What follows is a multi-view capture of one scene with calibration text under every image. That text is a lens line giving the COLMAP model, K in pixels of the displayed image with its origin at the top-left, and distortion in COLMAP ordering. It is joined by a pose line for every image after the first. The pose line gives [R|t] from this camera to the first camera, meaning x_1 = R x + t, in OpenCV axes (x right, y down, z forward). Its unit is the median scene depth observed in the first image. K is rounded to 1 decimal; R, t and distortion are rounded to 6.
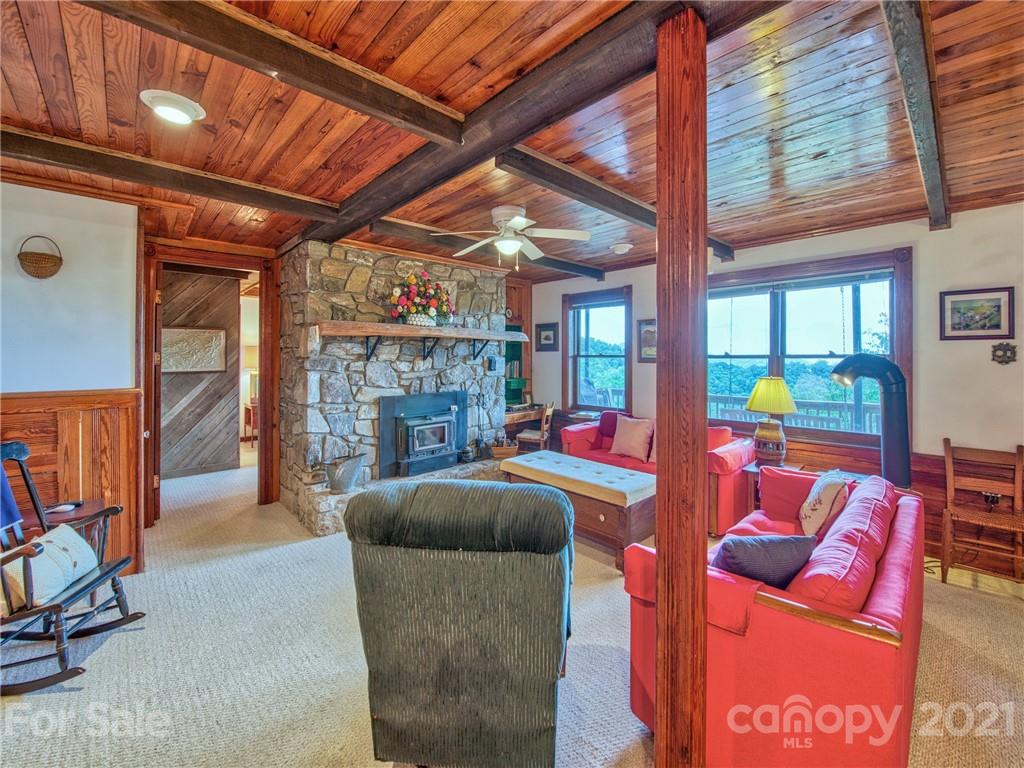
lens RADIAL K [[416.3, 0, 518.9], [0, 416.3, 354.8], [0, 0, 1]] dist [-0.013550, -0.001229]
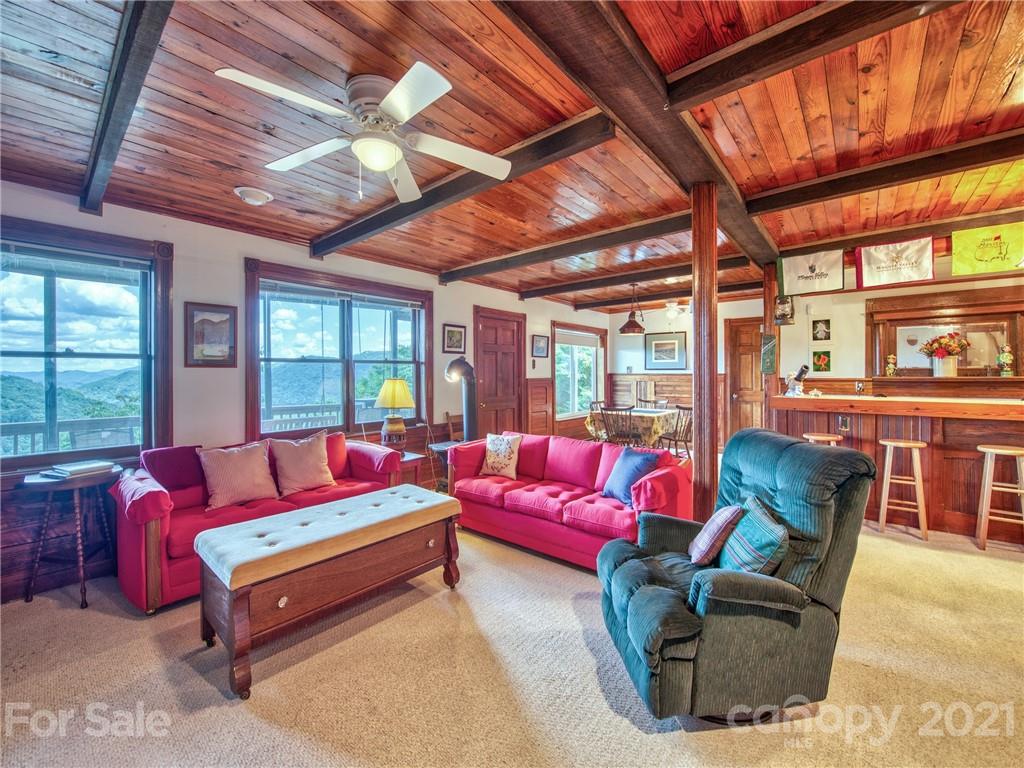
lens RADIAL K [[416.3, 0, 507.0], [0, 416.3, 370.9], [0, 0, 1]] dist [-0.013550, -0.001229]
pose [[-0.097480, 0.005658, 0.995221, -0.448308], [0.001538, 0.999984, -0.005534, 0.031316], [-0.995236, 0.000991, -0.097487, 0.632583]]
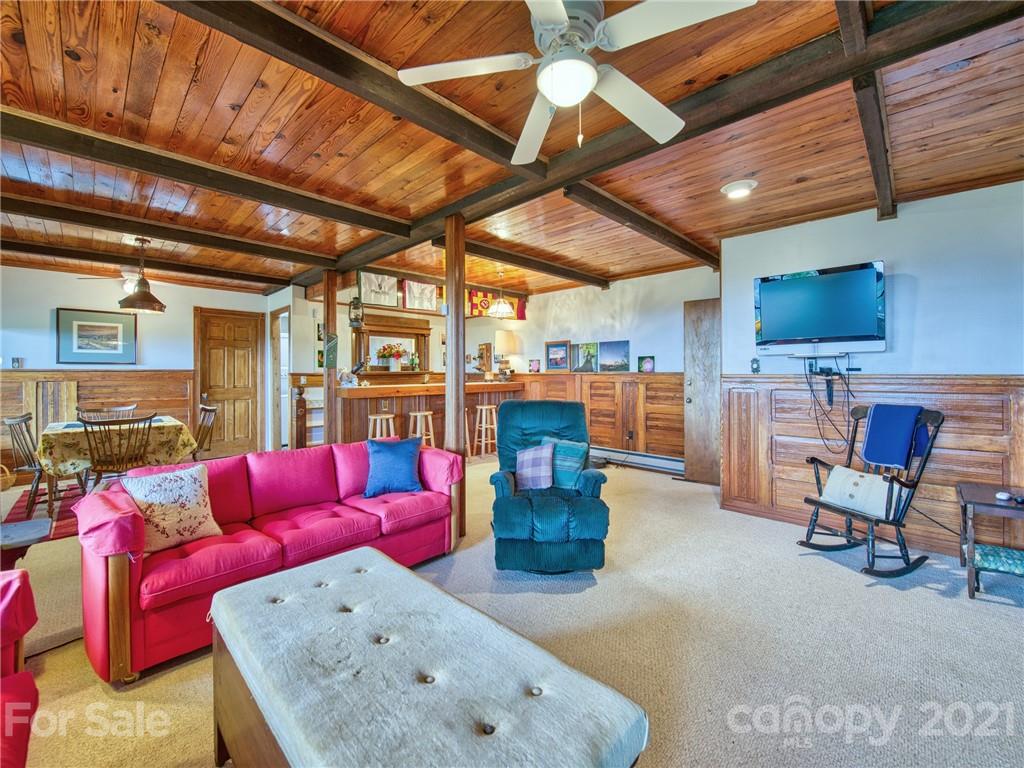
lens RADIAL K [[416.3, 0, 519.1], [0, 416.3, 374.7], [0, 0, 1]] dist [-0.013550, -0.001229]
pose [[-0.999005, 0.003199, -0.044487, 0.035738], [0.002900, 0.999973, 0.006787, 0.045145], [0.044507, 0.006651, -0.998987, 1.056771]]
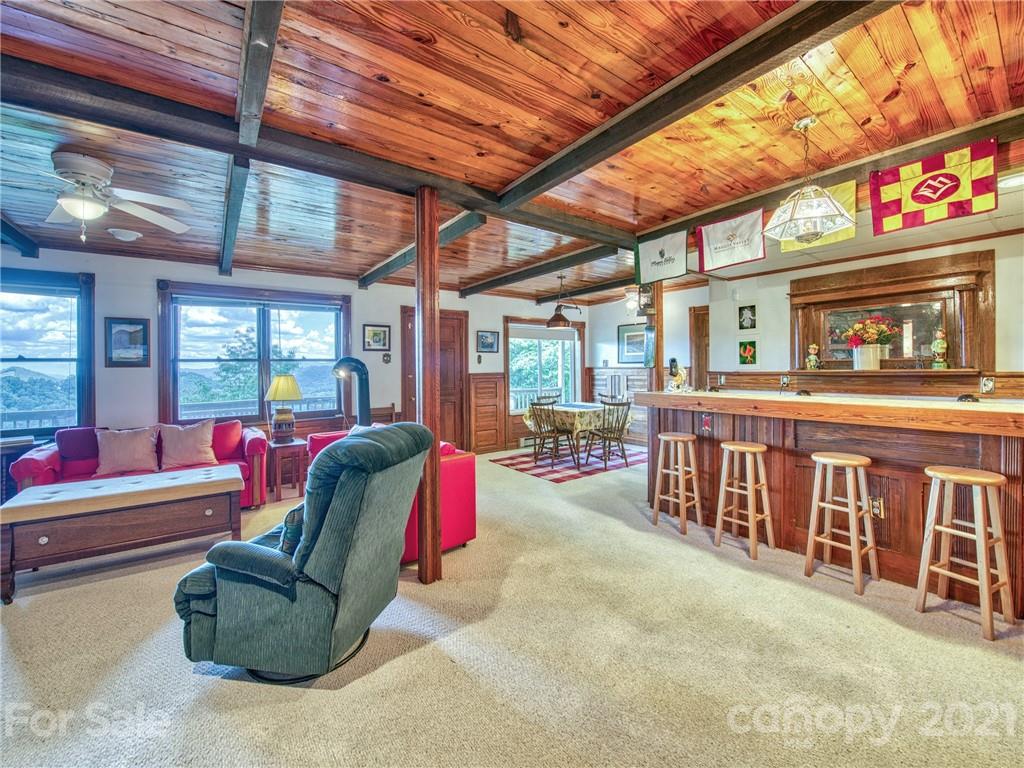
lens RADIAL K [[416.3, 0, 508.8], [0, 416.3, 365.6], [0, 0, 1]] dist [-0.013550, -0.001229]
pose [[0.133598, 0.002333, 0.991033, -0.482490], [0.010369, 0.999939, -0.003752, 0.029003], [-0.990981, 0.010778, 0.133565, 0.087577]]
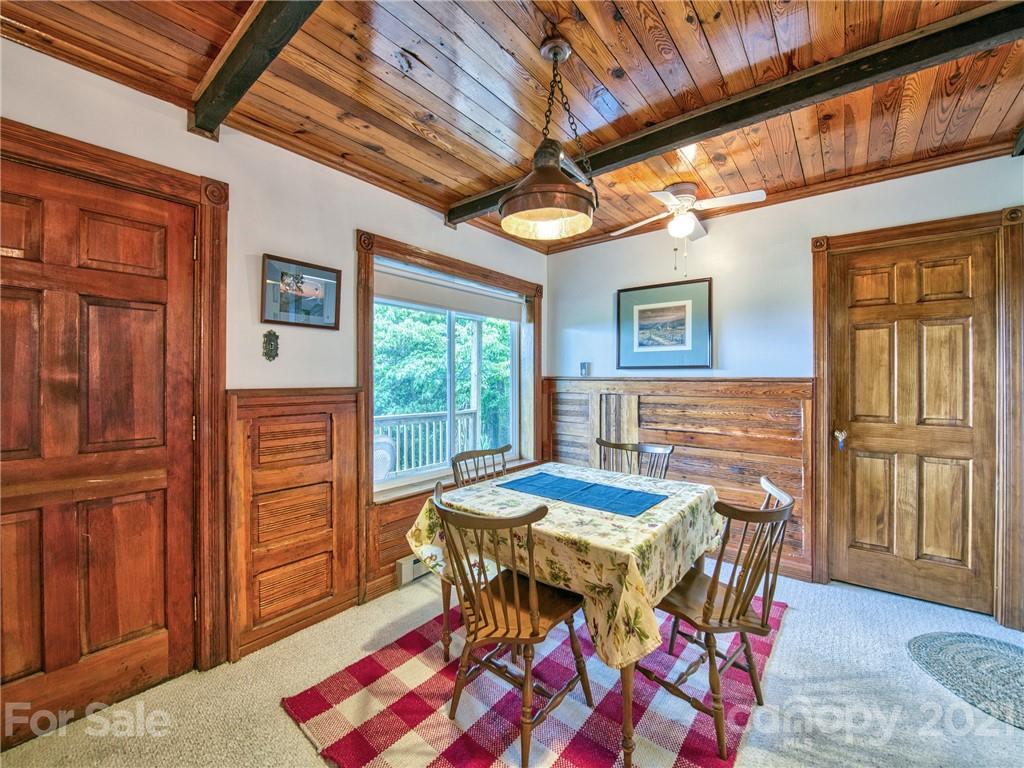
lens RADIAL K [[416.3, 0, 510.1], [0, 416.3, 374.6], [0, 0, 1]] dist [-0.013550, -0.001229]
pose [[-0.128217, 0.009934, 0.991696, 0.490671], [-0.002488, 0.999943, -0.010339, 0.037505], [-0.991743, -0.003793, -0.128185, 0.181269]]
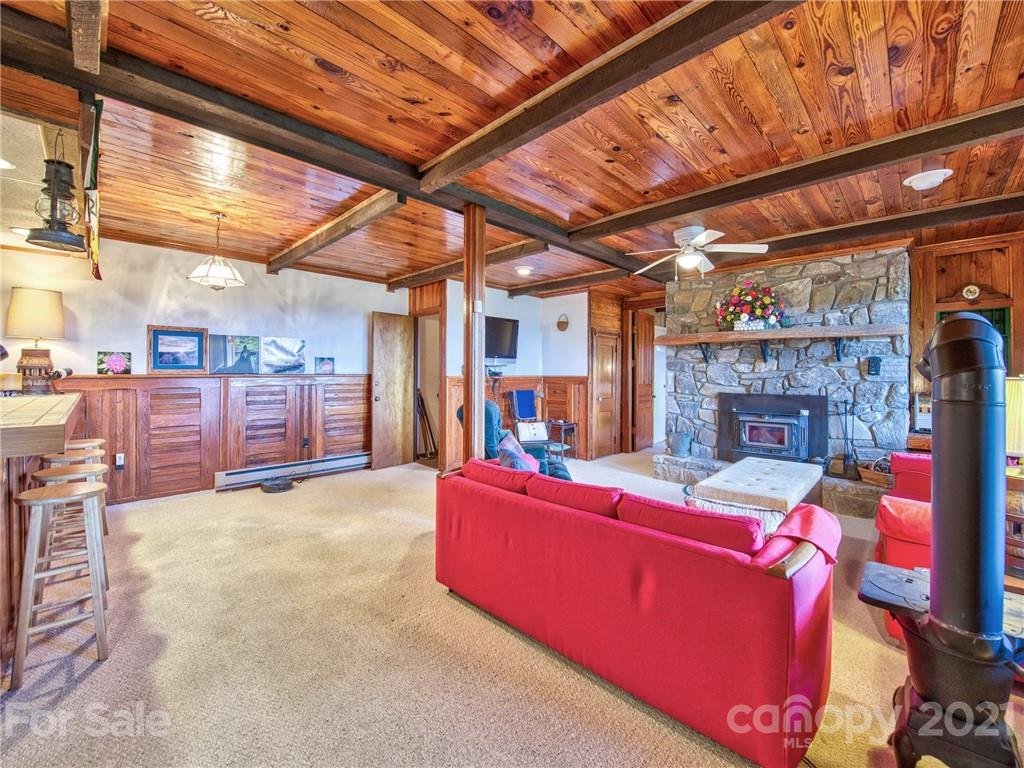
lens RADIAL K [[416.3, 0, 512.0], [0, 416.3, 369.8], [0, 0, 1]] dist [-0.013550, -0.001229]
pose [[0.040145, -0.006144, -0.999175, 0.821808], [-0.001912, 0.999979, -0.006226, 0.041518], [0.999192, 0.002160, 0.040133, 0.327829]]
